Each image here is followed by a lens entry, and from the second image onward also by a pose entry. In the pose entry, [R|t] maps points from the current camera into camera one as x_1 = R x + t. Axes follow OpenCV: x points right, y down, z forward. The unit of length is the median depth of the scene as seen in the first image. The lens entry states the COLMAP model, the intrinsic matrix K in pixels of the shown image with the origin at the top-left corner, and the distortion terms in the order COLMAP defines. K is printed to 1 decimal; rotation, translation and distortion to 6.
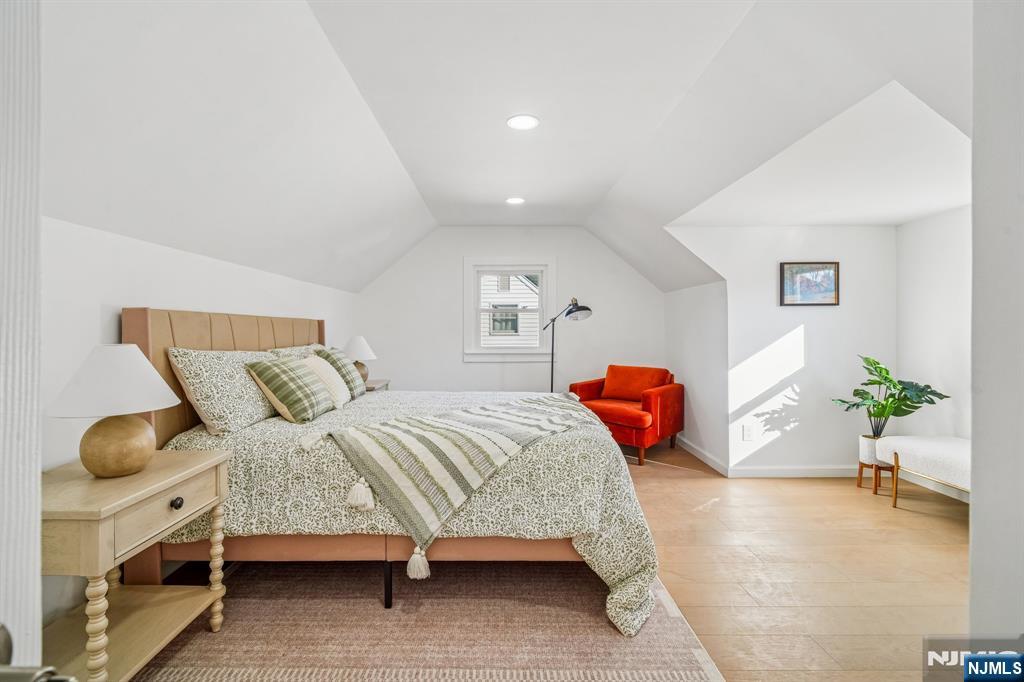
lens RADIAL K [[508.5, 0, 523.9], [0, 508.5, 319.2], [0, 0, 1]] dist [-0.003095, -0.000377]
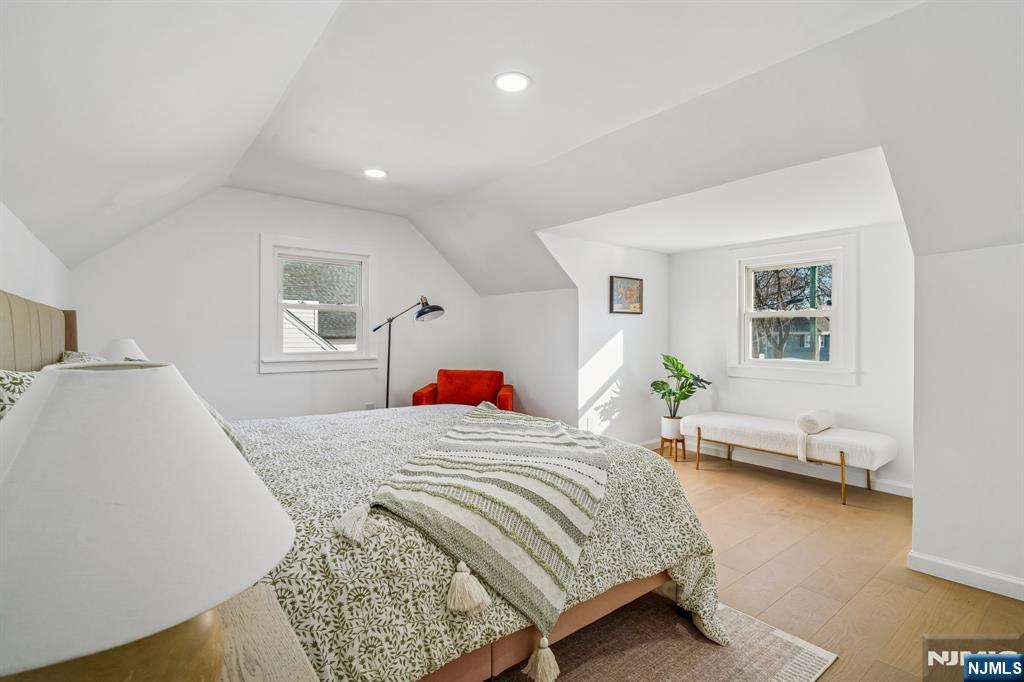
lens RADIAL K [[482.0, 0, 512.7], [0, 482.0, 329.6], [0, 0, 1]] dist [-0.004442, -0.000649]
pose [[0.782665, 0.012676, 0.622314, -0.379083], [-0.021862, 0.999736, 0.007132, 0.009500], [-0.622059, -0.019187, 0.782735, 0.291920]]
